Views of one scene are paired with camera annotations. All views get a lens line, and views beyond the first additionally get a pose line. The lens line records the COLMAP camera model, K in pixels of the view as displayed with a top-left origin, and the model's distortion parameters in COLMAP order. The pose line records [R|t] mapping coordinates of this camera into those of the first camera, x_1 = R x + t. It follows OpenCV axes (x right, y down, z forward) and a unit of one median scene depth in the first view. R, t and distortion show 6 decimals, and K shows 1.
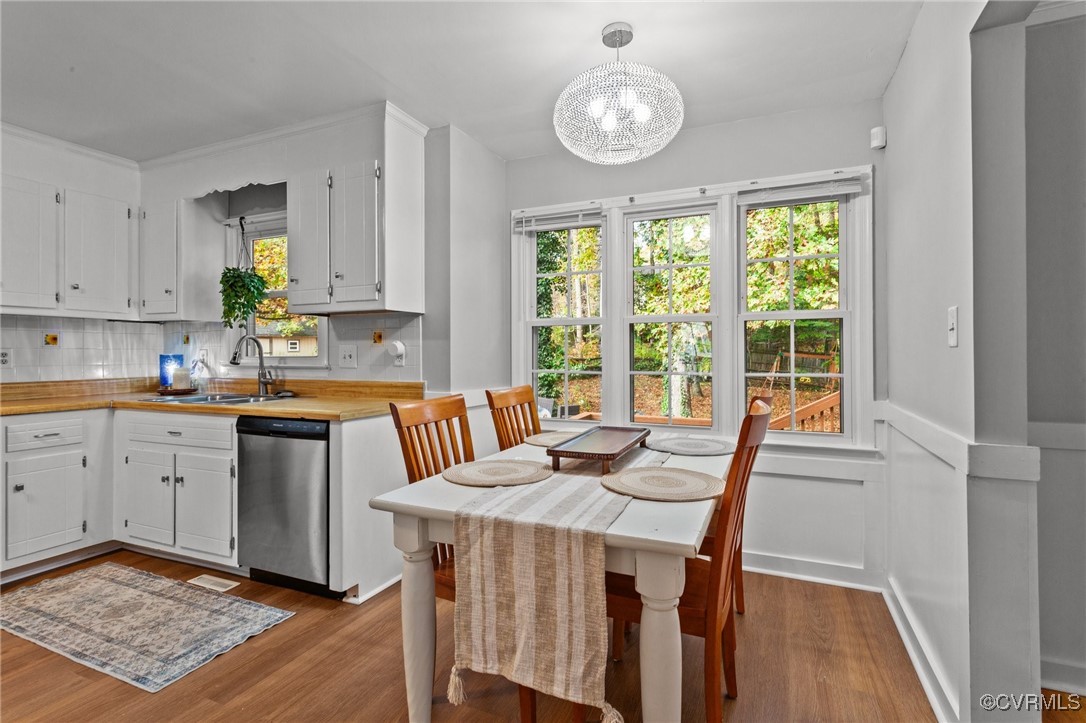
lens RADIAL K [[523.4, 0, 551.9], [0, 523.4, 348.1], [0, 0, 1]] dist [0.002493, 0.002384]
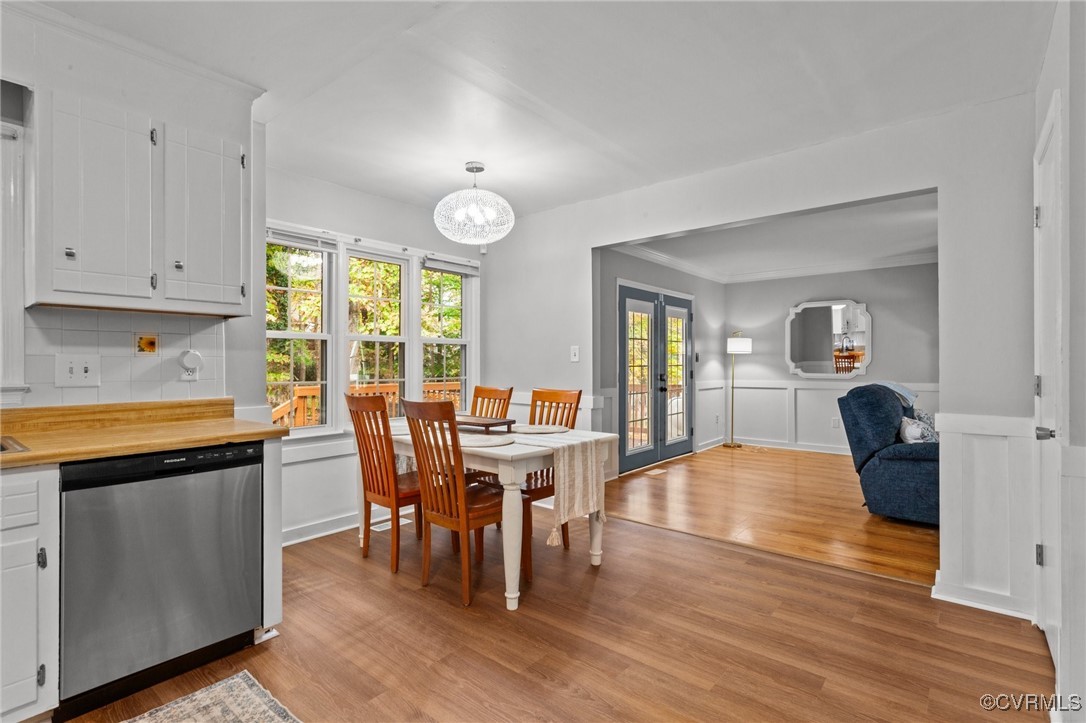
lens RADIAL K [[523.4, 0, 553.2], [0, 523.4, 358.6], [0, 0, 1]] dist [0.002493, 0.002384]
pose [[0.262453, 0.009603, 0.964897, -1.055531], [-0.005863, 0.999948, -0.008357, 0.003512], [-0.964927, -0.003464, 0.262495, 0.263591]]
